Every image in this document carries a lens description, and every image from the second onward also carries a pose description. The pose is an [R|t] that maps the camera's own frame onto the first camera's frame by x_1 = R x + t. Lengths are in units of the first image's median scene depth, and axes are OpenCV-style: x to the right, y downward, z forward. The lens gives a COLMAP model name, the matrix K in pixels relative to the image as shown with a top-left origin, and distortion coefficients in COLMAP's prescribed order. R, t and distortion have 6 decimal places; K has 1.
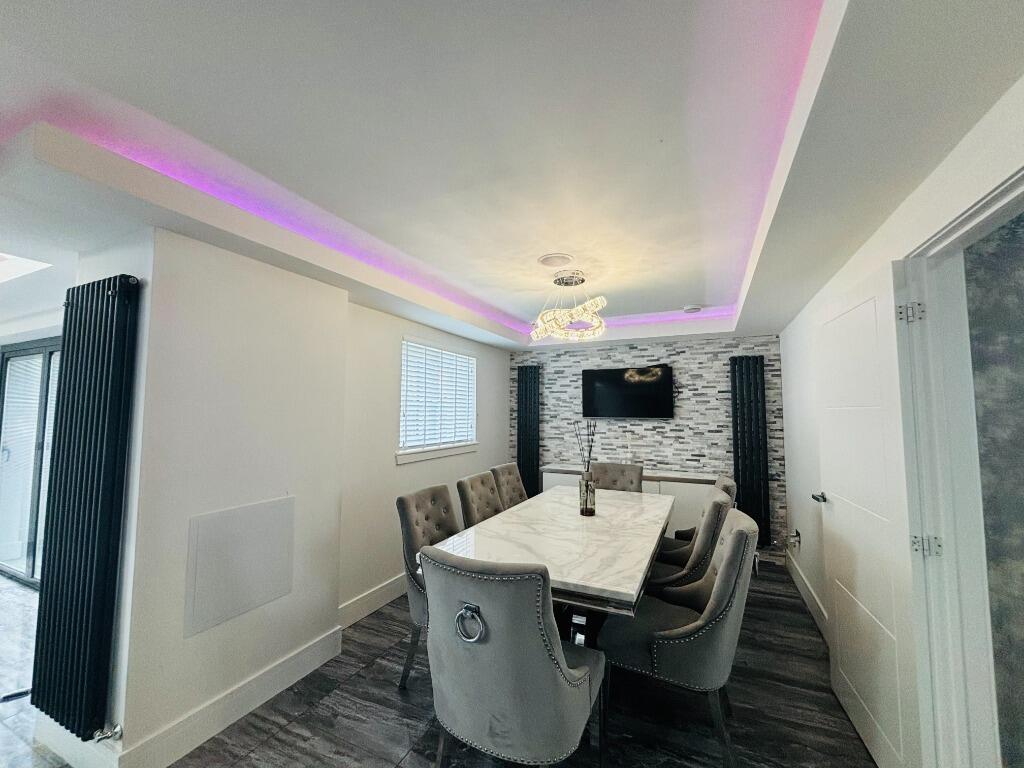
lens RADIAL K [[413.0, 0, 511.3], [0, 413.0, 382.2], [0, 0, 1]] dist [0.000169, -0.000771]
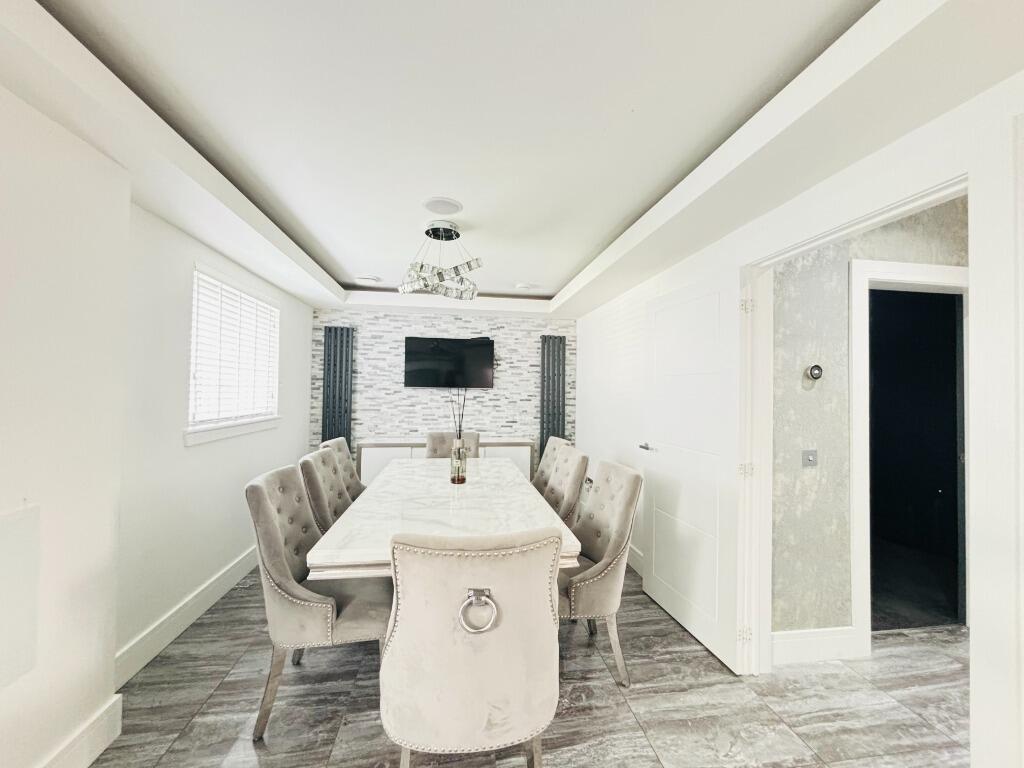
lens RADIAL K [[411.7, 0, 513.7], [0, 411.7, 382.4], [0, 0, 1]] dist [0.001534, -0.000537]
pose [[0.832769, 0.020015, 0.553258, -0.153233], [-0.052101, 0.997744, 0.042327, 0.024023], [-0.551163, -0.064073, 0.831934, 0.087593]]
